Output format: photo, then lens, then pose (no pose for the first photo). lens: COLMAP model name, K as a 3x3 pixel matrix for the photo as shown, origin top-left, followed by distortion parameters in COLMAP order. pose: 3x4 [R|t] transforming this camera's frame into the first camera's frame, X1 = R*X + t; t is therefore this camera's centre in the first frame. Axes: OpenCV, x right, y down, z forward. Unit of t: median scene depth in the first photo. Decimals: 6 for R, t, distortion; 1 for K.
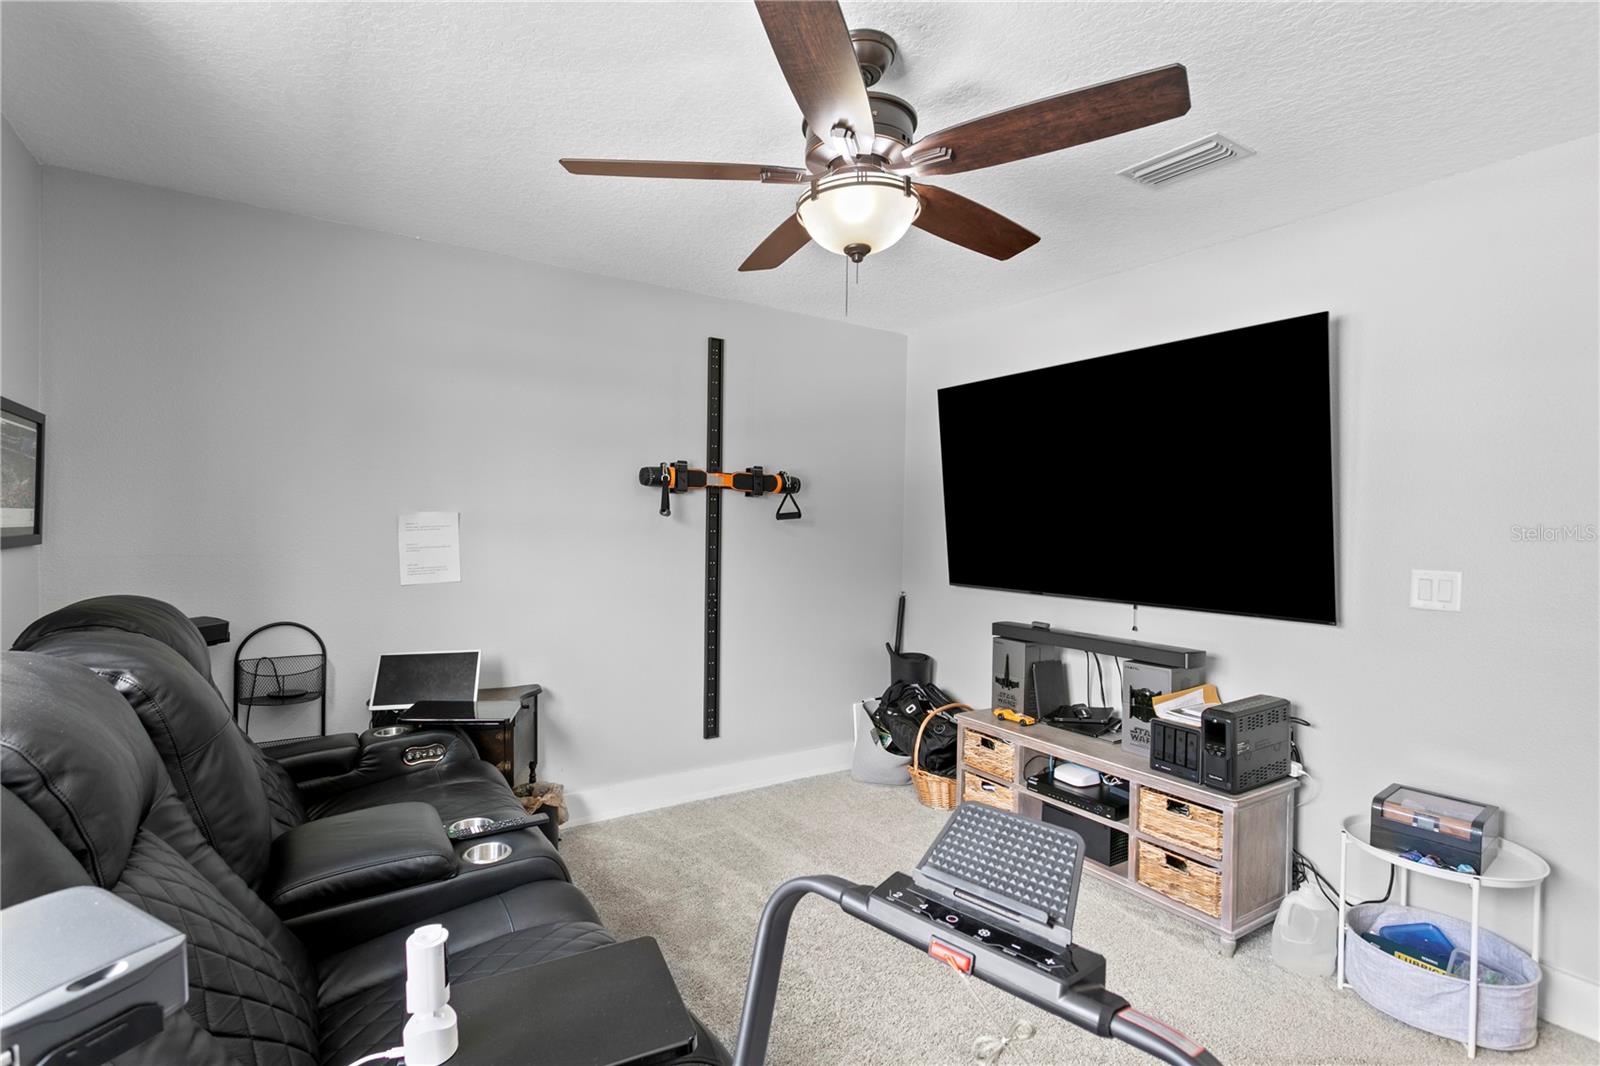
lens RADIAL K [[766.1, 0, 777.4], [0, 766.1, 532.9], [0, 0, 1]] dist [0.001514, 0.000236]
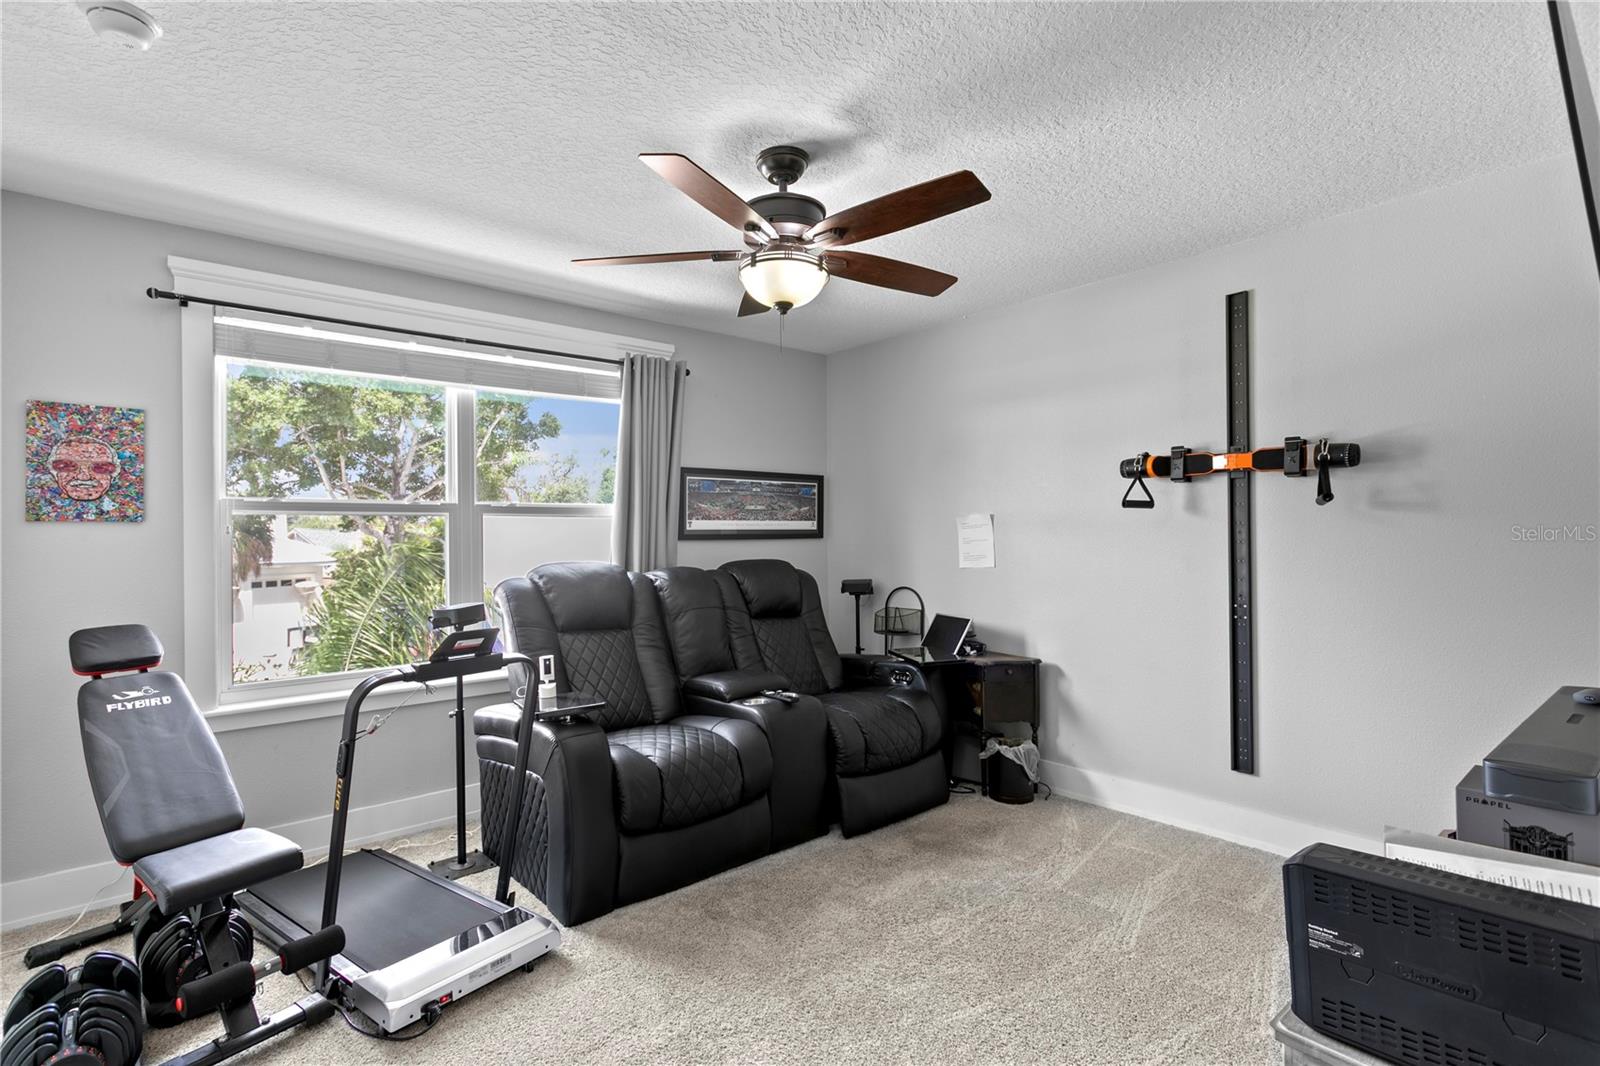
lens RADIAL K [[766.1, 0, 777.4], [0, 766.1, 532.9], [0, 0, 1]] dist [0.001514, 0.000236]
pose [[0.118287, -0.010741, -0.992921, 0.836645], [0.009970, 0.999904, -0.009628, 0.014245], [0.992929, -0.008761, 0.118383, 0.498011]]
